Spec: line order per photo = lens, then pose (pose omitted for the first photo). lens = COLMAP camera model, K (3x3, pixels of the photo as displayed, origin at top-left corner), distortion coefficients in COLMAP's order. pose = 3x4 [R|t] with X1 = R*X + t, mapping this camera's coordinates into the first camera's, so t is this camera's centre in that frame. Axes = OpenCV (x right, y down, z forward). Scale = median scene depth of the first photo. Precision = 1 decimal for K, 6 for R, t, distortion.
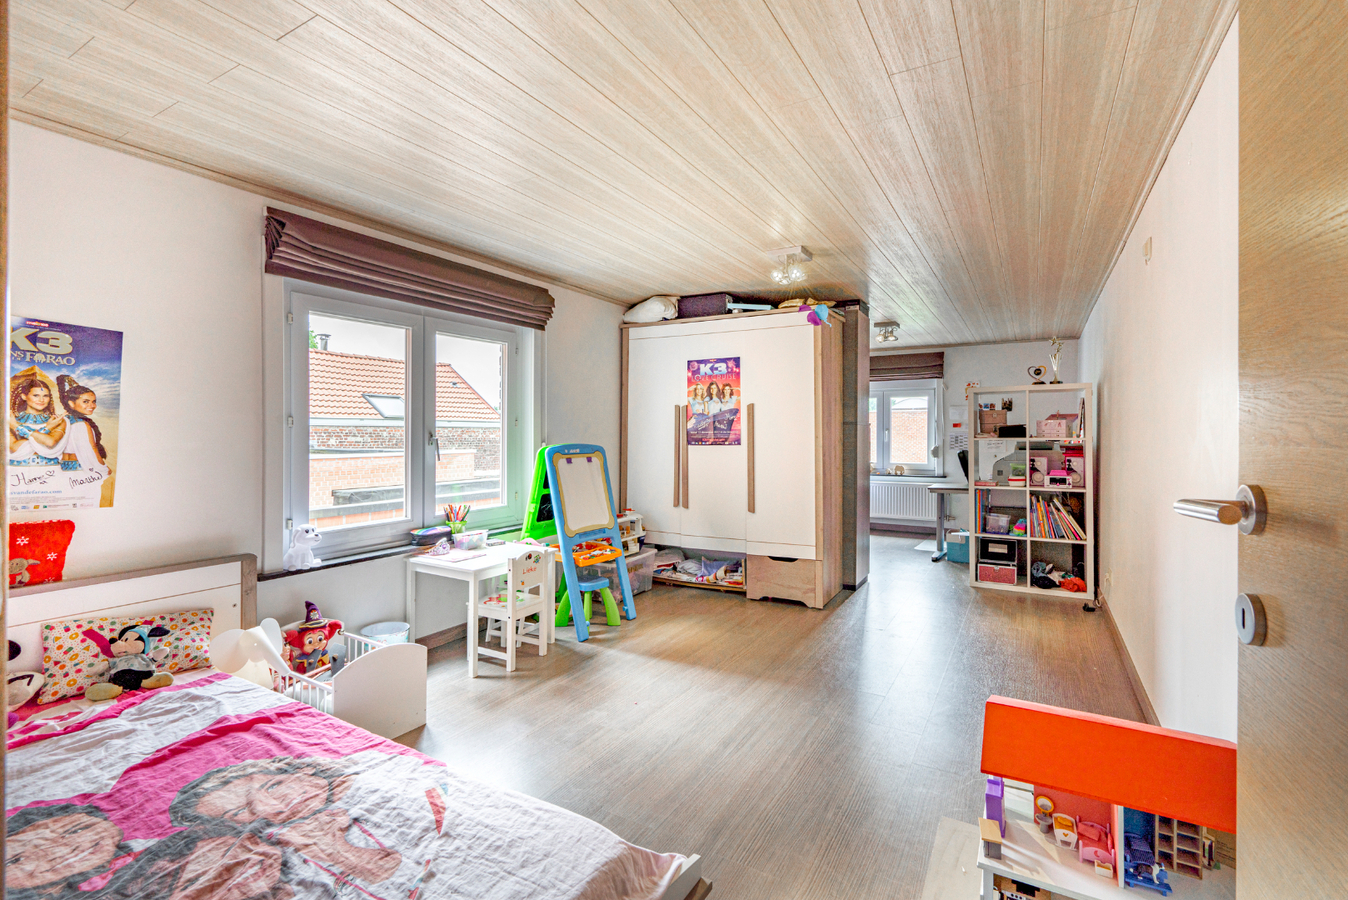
lens RADIAL K [[614.3, 0, 682.2], [0, 614.3, 425.8], [0, 0, 1]] dist [-0.009802, 0.001823]
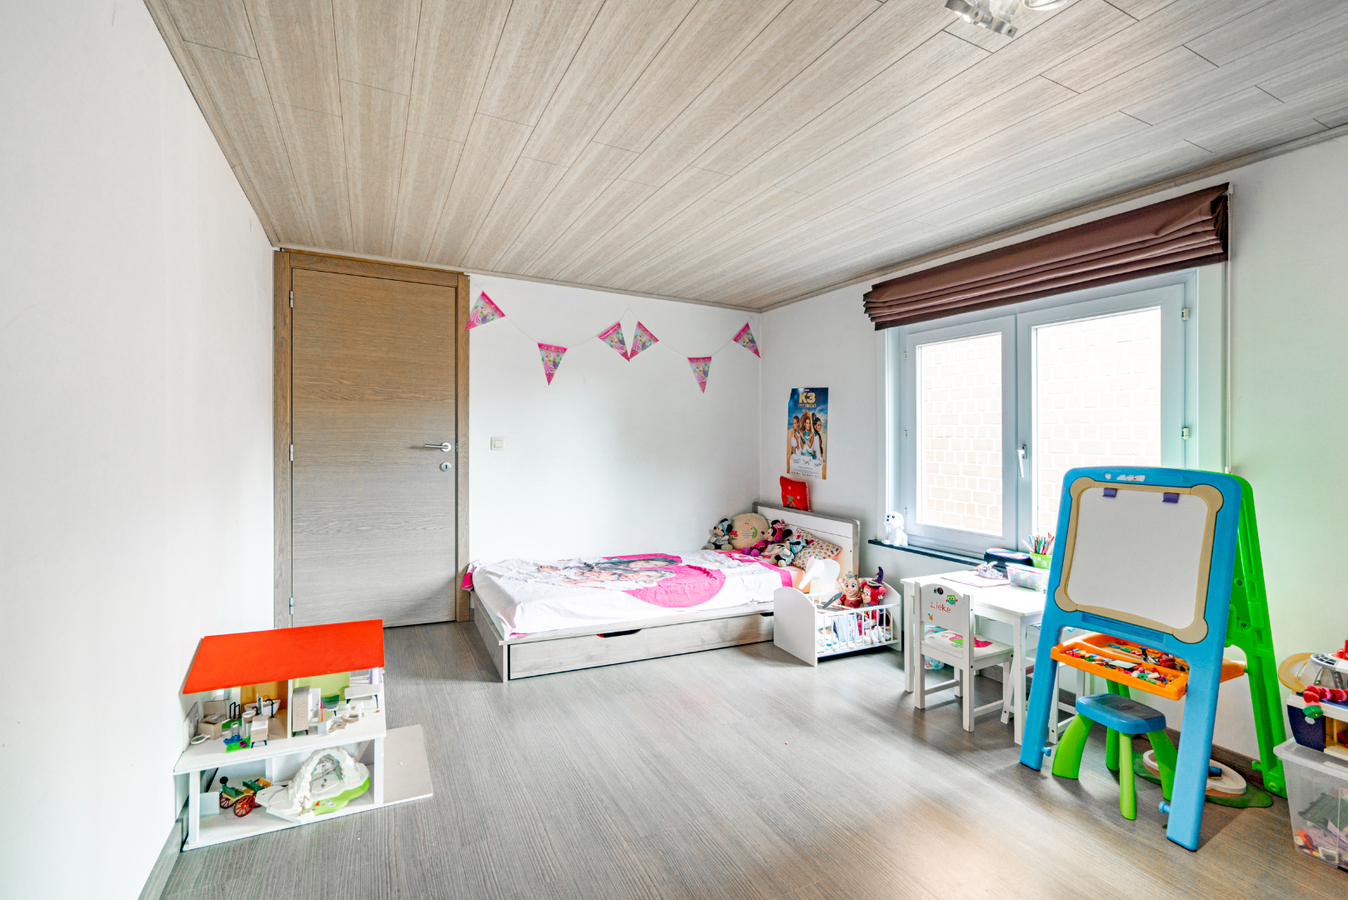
lens RADIAL K [[614.3, 0, 678.0], [0, 614.3, 454.1], [0, 0, 1]] dist [-0.009802, 0.001823]
pose [[-0.552263, 0.008461, -0.833627, 0.755496], [-0.012440, 0.999754, 0.018389, 0.018720], [0.833577, 0.020525, -0.552022, 1.365469]]
